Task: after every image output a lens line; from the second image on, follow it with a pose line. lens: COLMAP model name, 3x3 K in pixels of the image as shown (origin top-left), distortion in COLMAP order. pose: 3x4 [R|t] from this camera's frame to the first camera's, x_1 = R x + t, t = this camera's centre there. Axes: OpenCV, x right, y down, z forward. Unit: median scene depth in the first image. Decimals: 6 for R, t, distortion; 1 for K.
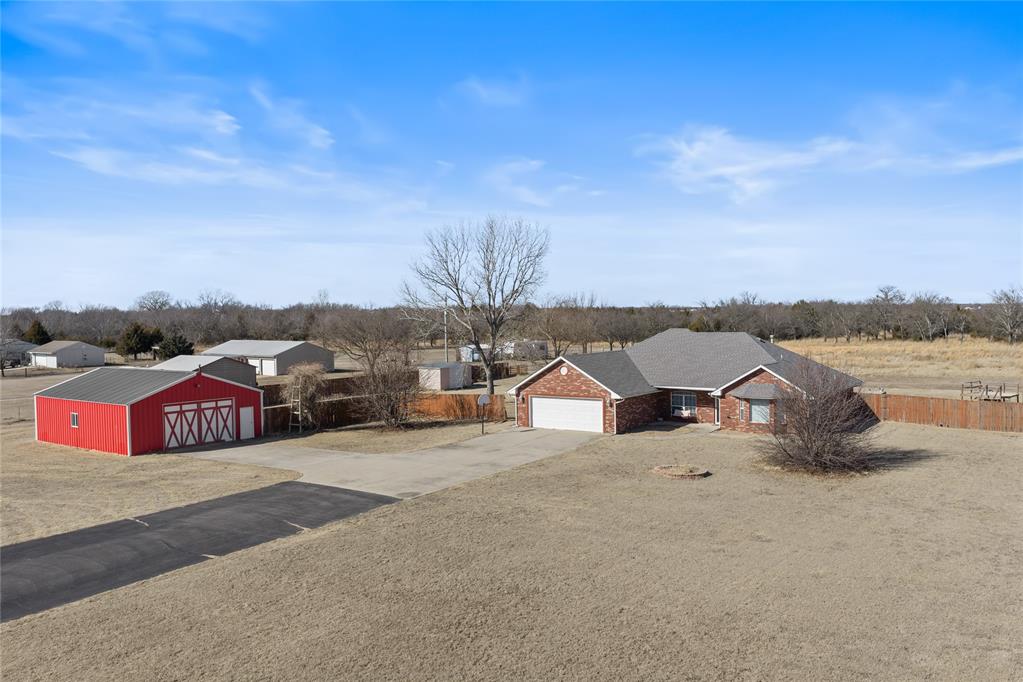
lens RADIAL K [[814.0, 0, 506.4], [0, 814.0, 348.7], [0, 0, 1]] dist [0.011453, -0.009483]
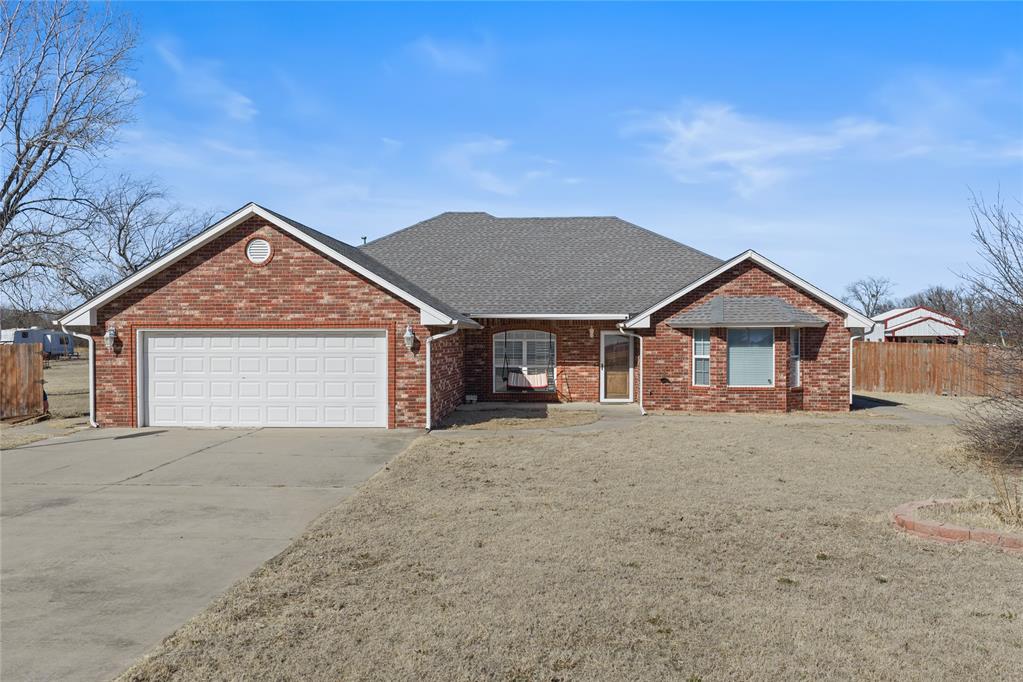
lens RADIAL K [[864.1, 0, 524.2], [0, 864.1, 367.8], [0, 0, 1]] dist [0.012336, -0.015292]
pose [[0.845960, -0.000022, 0.533246, -0.028431], [0.006116, 0.999935, -0.009661, 0.081321], [-0.533211, 0.011434, 0.845905, 0.654112]]
